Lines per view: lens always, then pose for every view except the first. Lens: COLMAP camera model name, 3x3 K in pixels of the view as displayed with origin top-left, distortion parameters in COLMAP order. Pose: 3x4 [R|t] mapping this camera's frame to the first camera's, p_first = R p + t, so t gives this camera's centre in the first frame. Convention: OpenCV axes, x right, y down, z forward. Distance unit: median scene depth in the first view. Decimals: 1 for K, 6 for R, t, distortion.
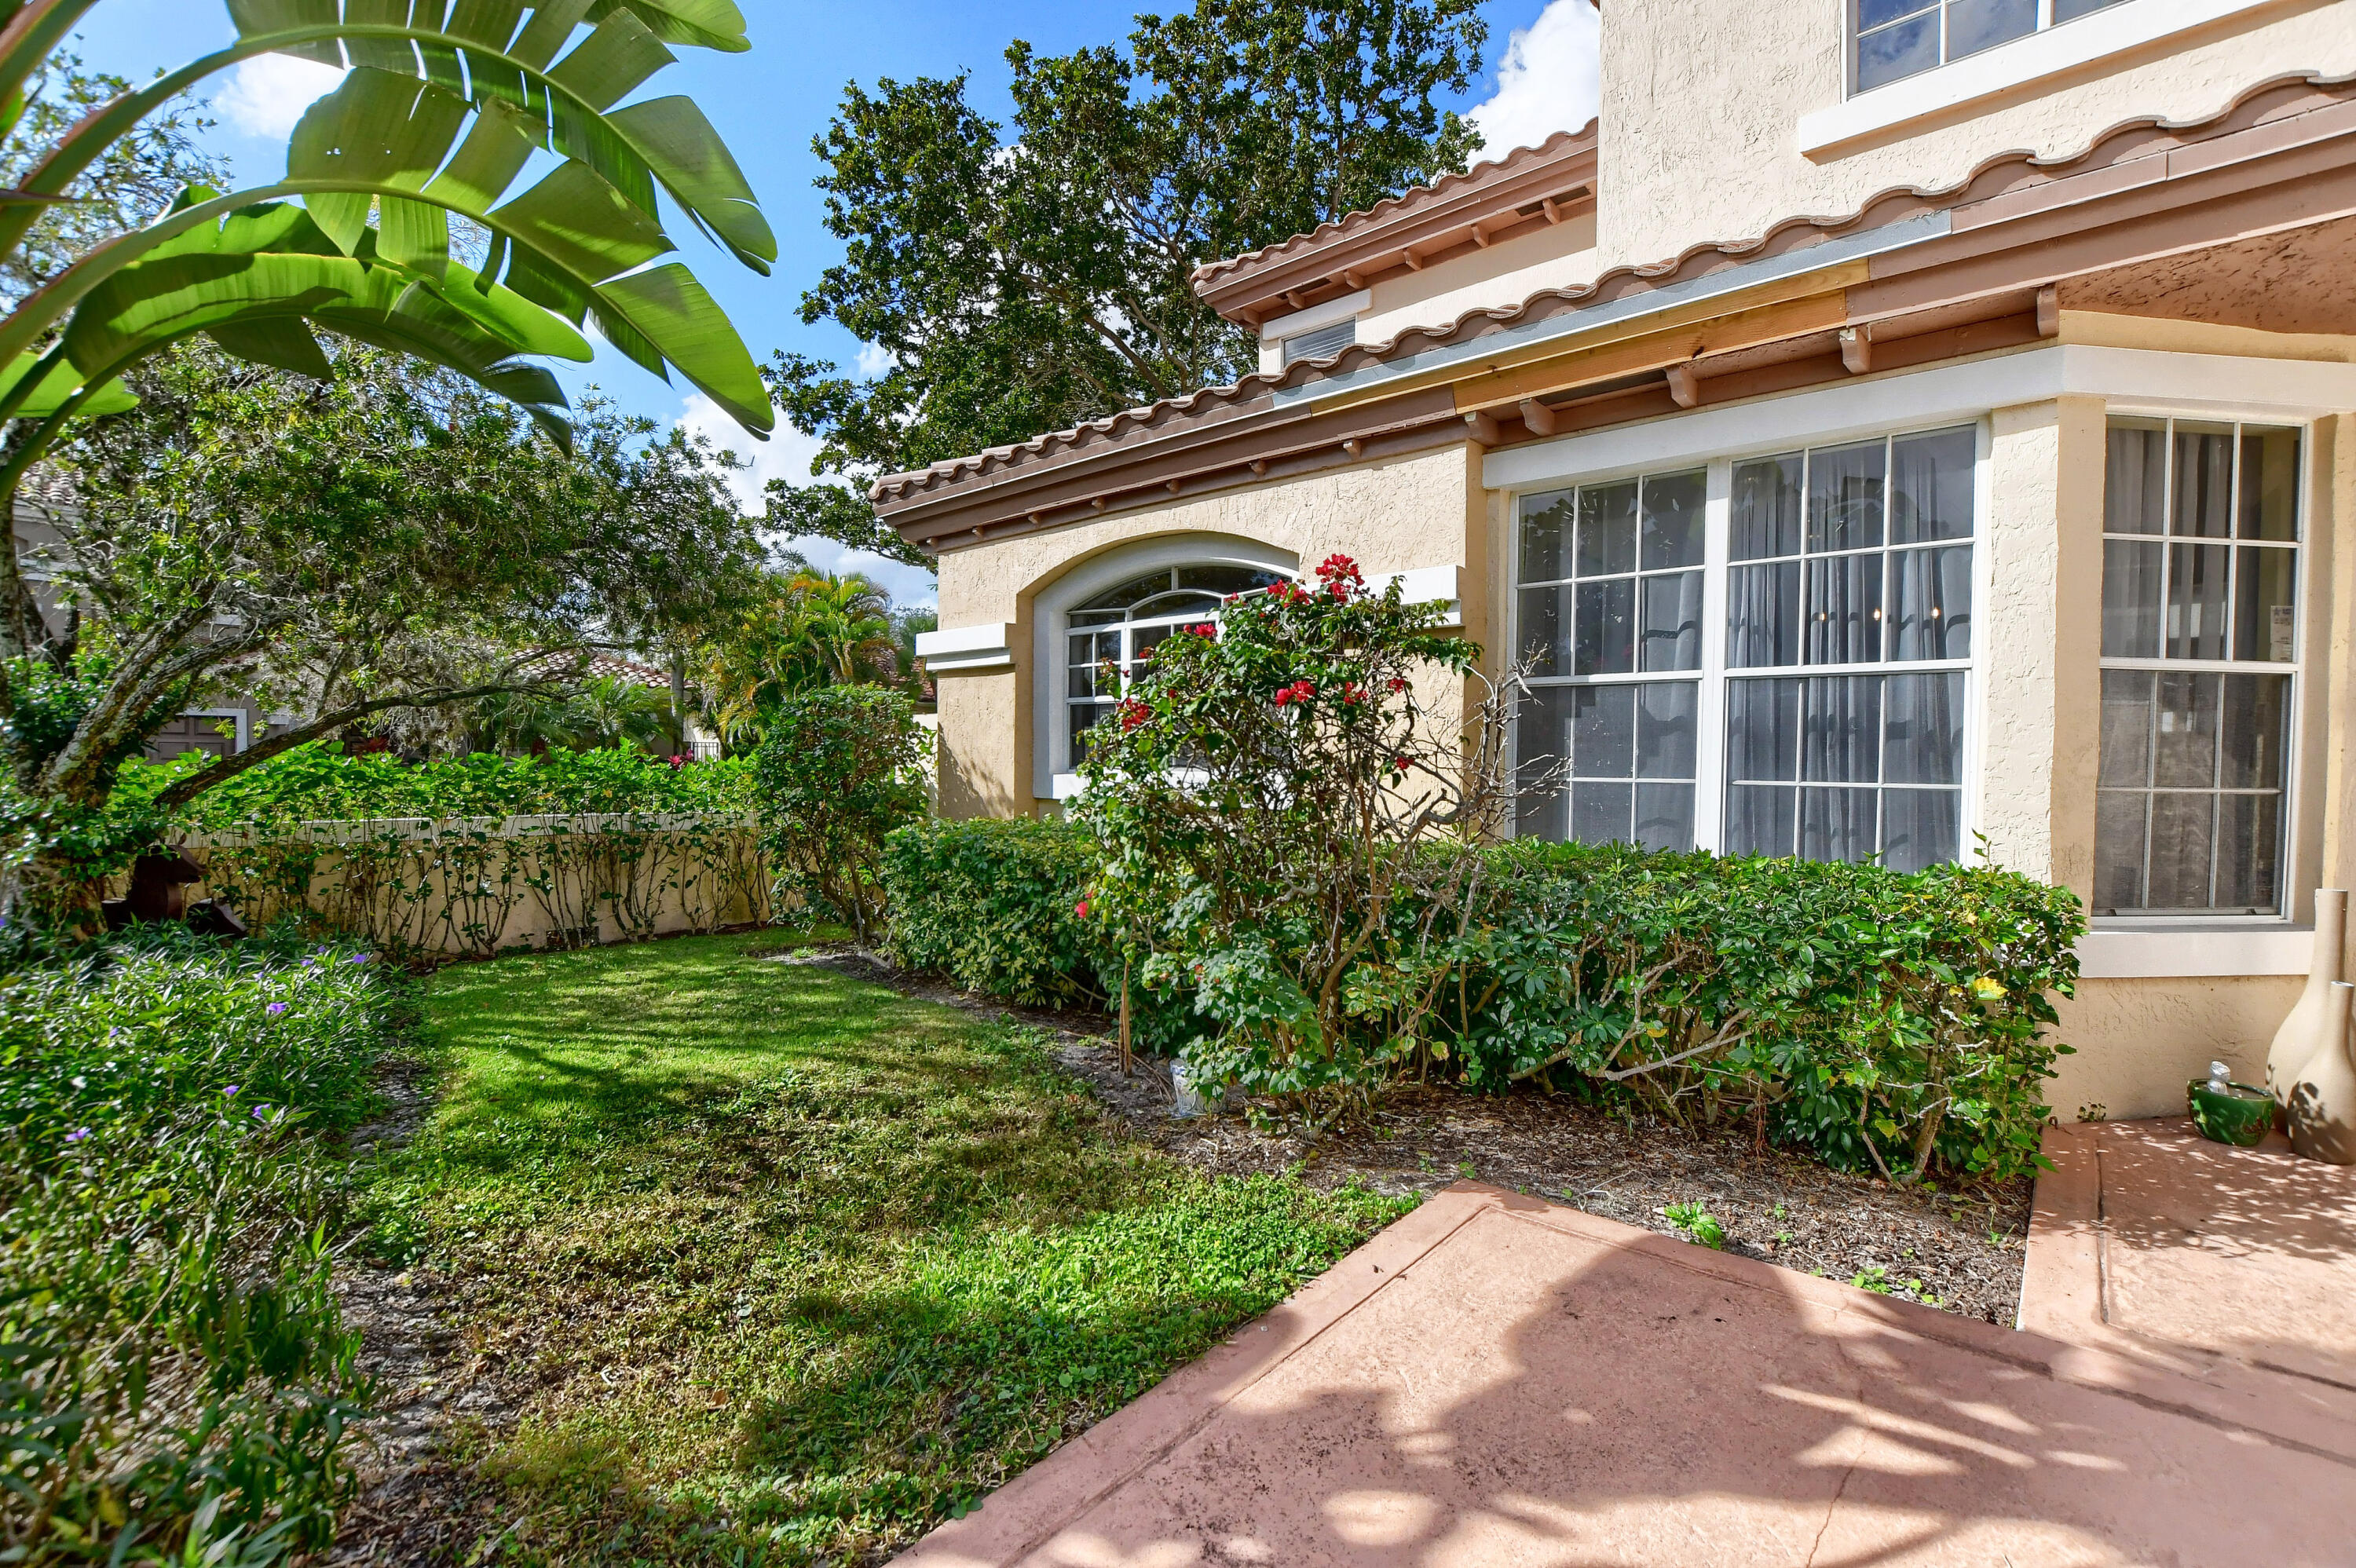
lens RADIAL K [[1038.9, 0, 1174.4], [0, 1038.9, 792.1], [0, 0, 1]] dist [-0.031184, 0.003580]
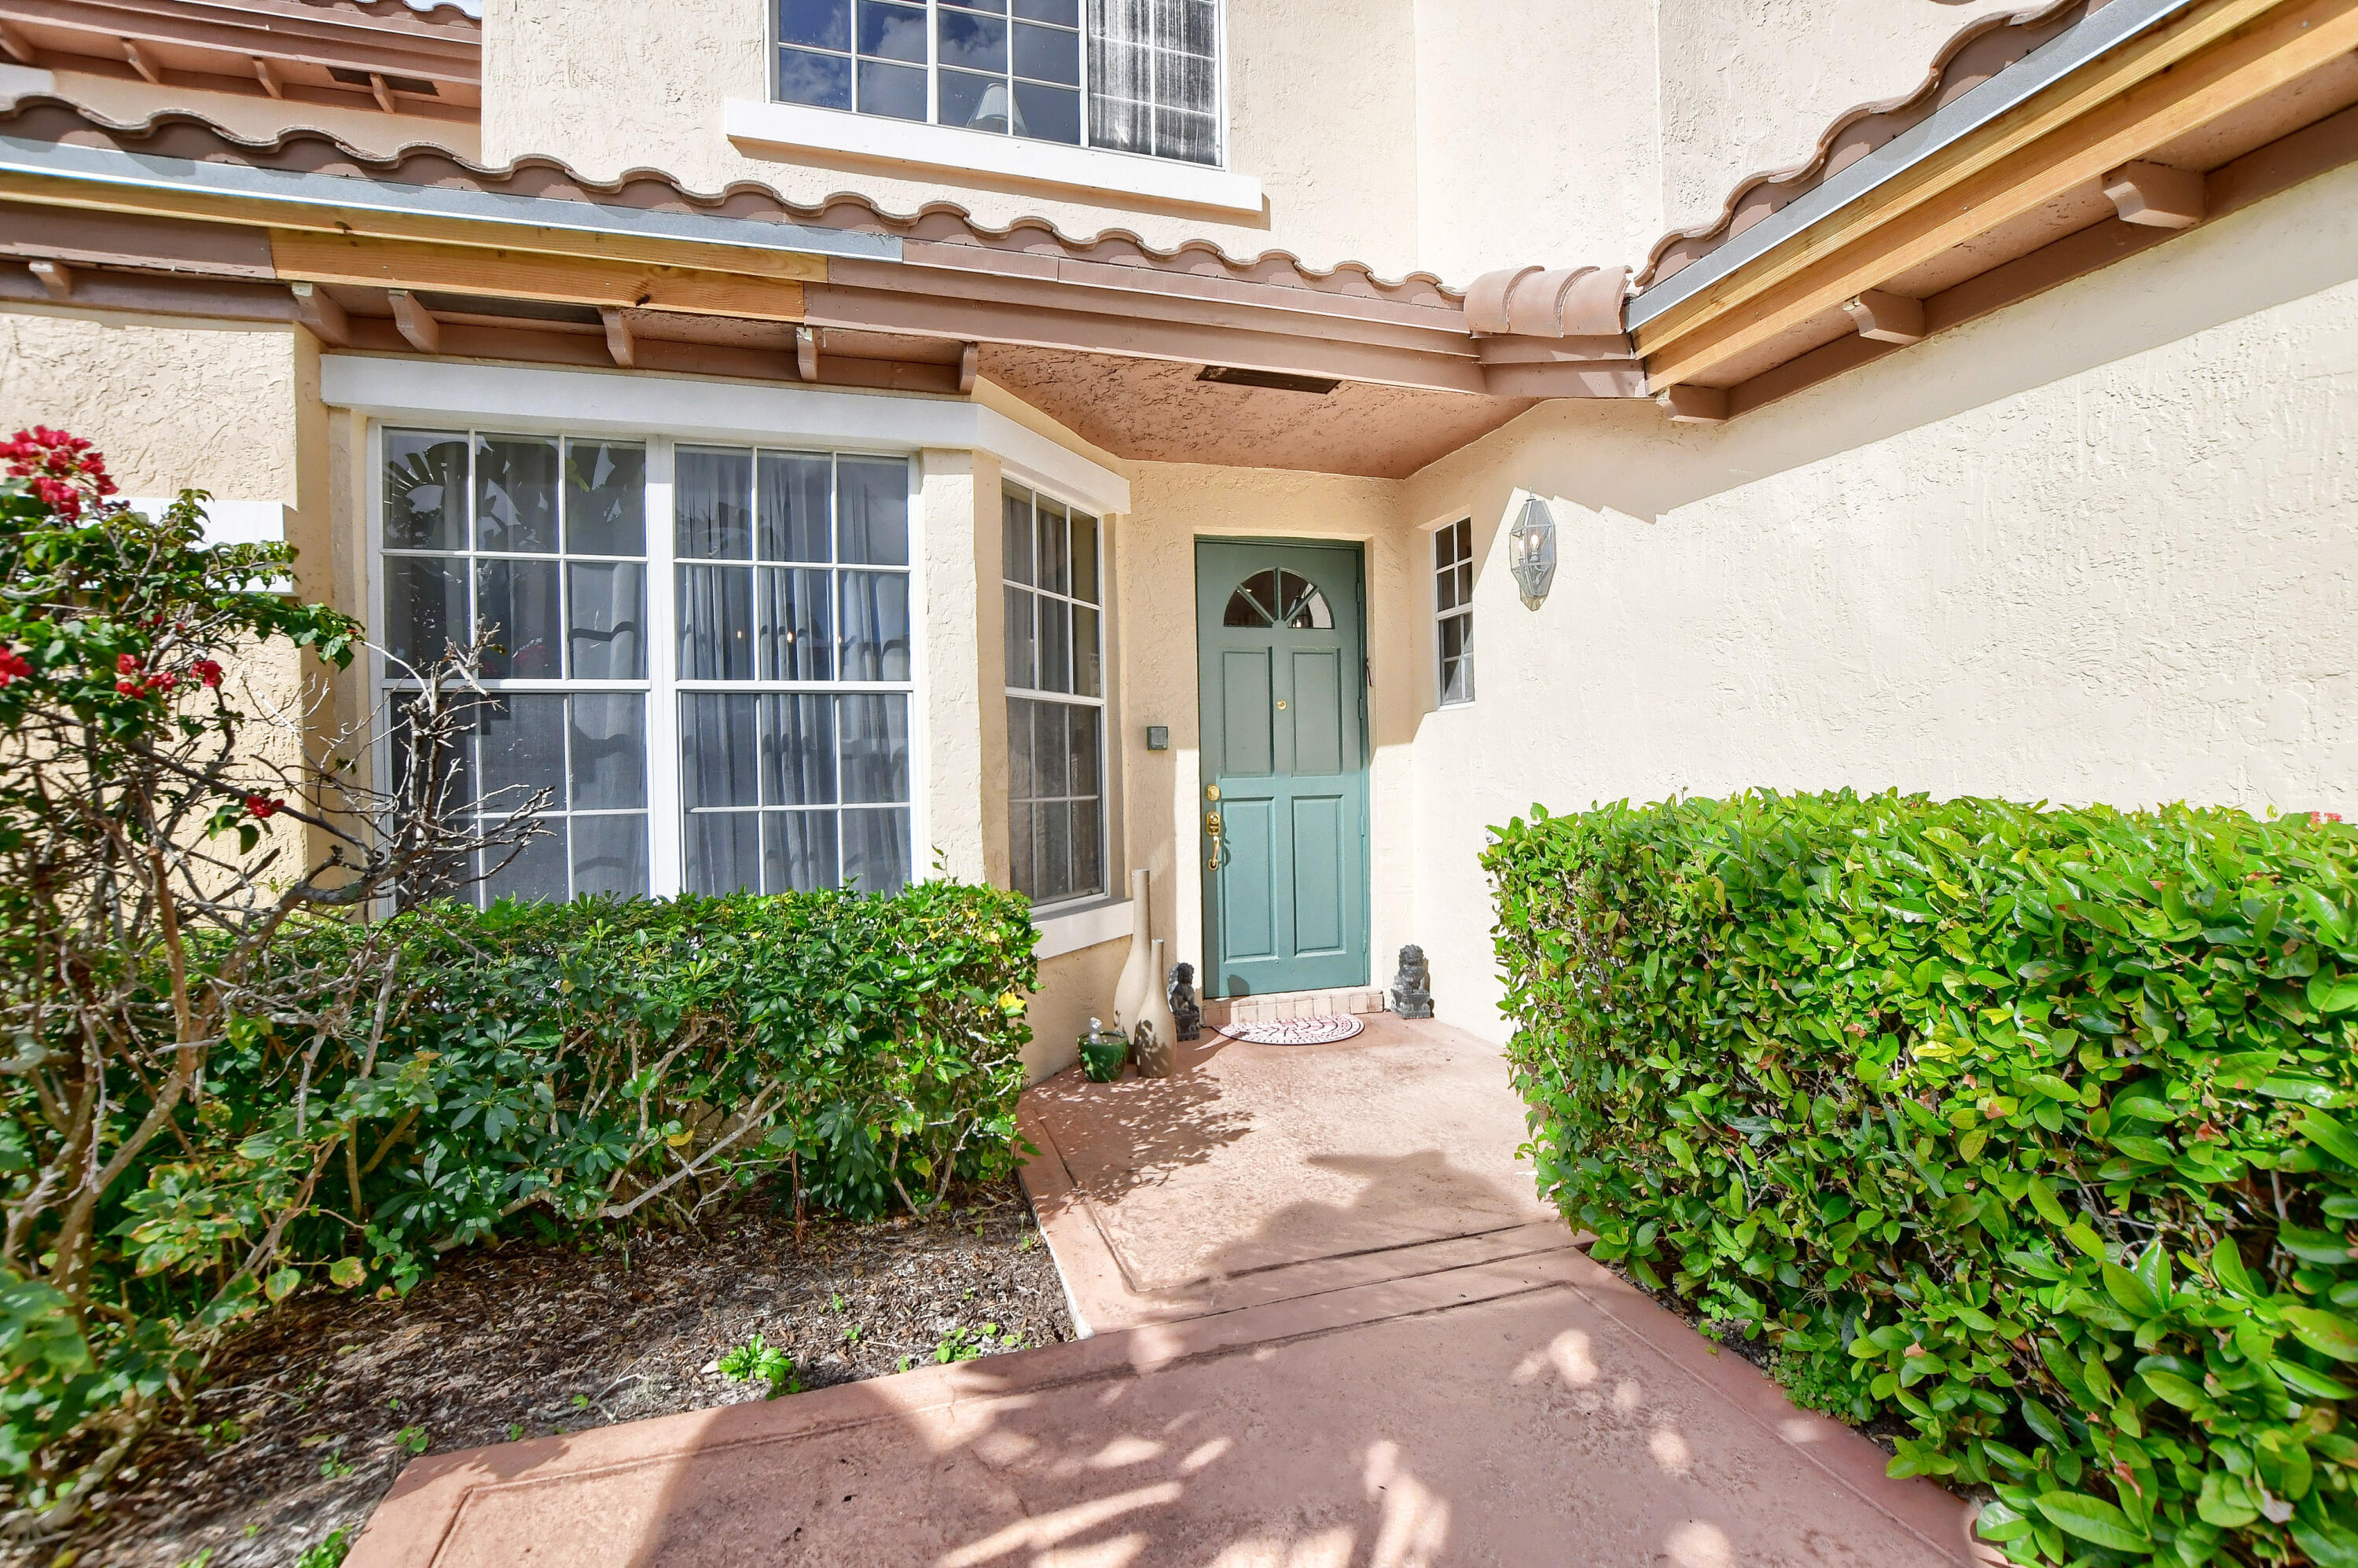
lens RADIAL K [[1039.9, 0, 1175.4], [0, 1039.9, 792.1], [0, 0, 1]] dist [-0.031184, 0.003580]
pose [[0.515536, -0.031940, 0.856272, 0.004853], [0.051385, 0.998659, 0.006314, -0.011001], [-0.855326, 0.040744, 0.516486, 0.233129]]
